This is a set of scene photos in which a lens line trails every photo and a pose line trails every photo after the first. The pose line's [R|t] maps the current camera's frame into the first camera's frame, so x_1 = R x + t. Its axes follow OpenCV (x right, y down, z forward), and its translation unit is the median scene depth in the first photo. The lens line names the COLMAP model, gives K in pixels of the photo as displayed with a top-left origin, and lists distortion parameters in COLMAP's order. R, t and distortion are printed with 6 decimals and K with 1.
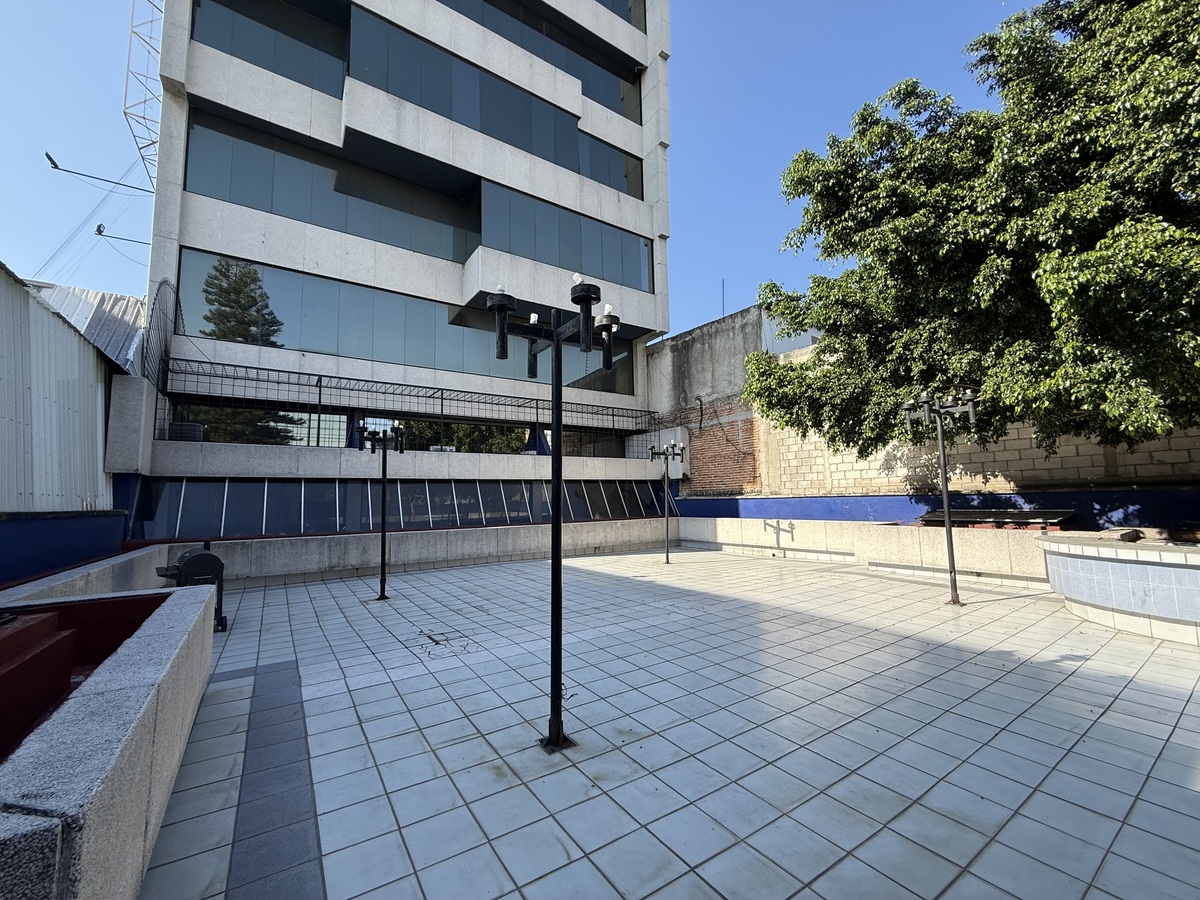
lens RADIAL K [[478.7, 0, 600.0], [0, 478.7, 452.0], [0, 0, 1]] dist [0.002746, -0.000908]
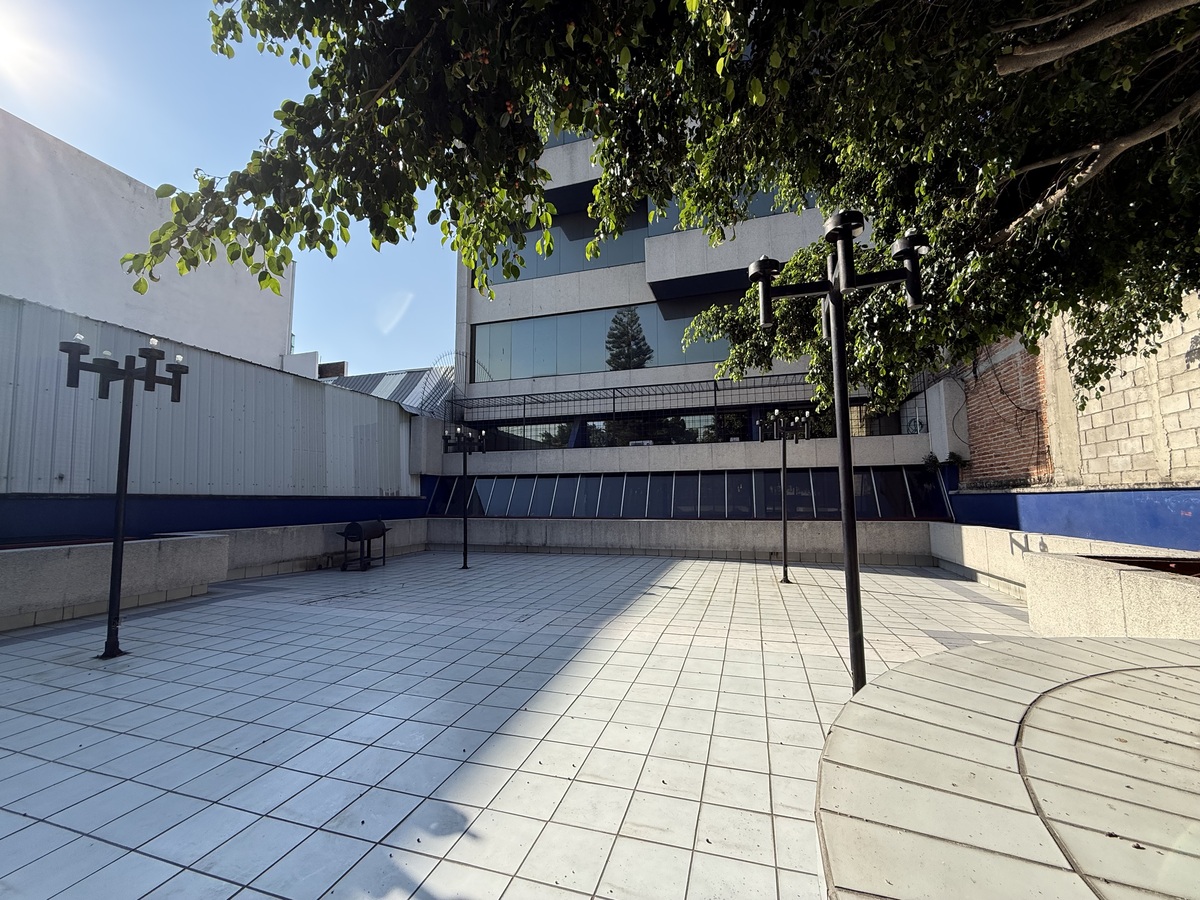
lens RADIAL K [[478.7, 0, 600.0], [0, 478.7, 452.0], [0, 0, 1]] dist [0.002746, -0.000908]
pose [[0.614960, -0.059332, -0.786323, 0.475119], [0.076227, 0.996968, -0.015611, 0.023804], [0.784865, -0.050339, 0.617619, 0.299305]]
